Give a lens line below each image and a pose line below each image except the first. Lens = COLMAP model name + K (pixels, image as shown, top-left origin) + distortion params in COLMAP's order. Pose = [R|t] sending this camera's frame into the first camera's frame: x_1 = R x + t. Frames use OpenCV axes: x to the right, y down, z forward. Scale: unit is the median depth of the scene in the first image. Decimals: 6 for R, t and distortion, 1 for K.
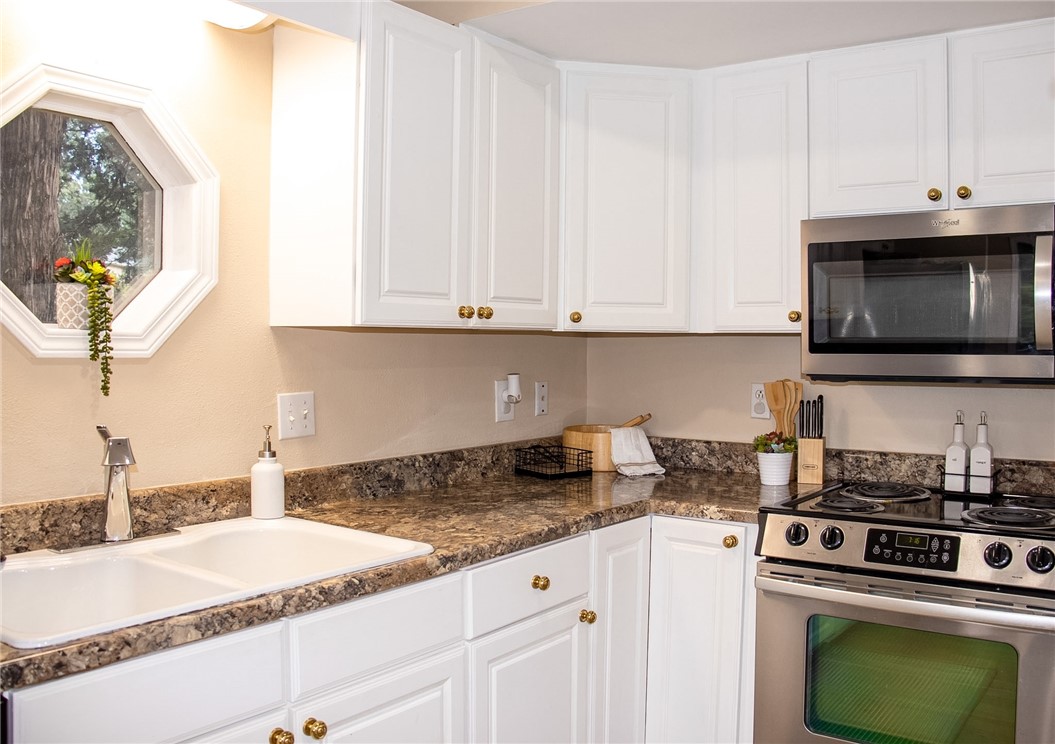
lens RADIAL K [[950.0, 0, 527.5], [0, 950.0, 372.0], [0, 0, 1]] dist [-0.001241, -0.001246]
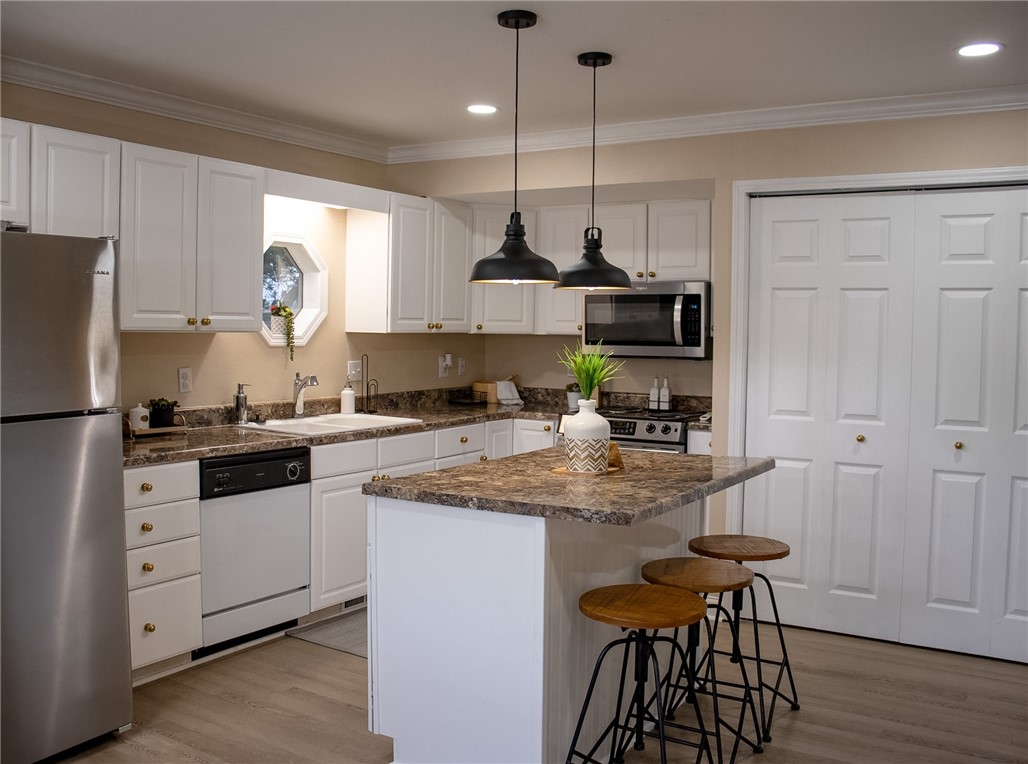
lens RADIAL K [[947.9, 0, 514.0], [0, 947.9, 382.0], [0, 0, 1]] dist [-0.191866, 0.195492]
pose [[0.996404, 0.003873, 0.084646, -0.055844], [-0.006322, 0.999568, 0.028692, 0.004501], [-0.084498, -0.029124, 0.995998, -1.232761]]
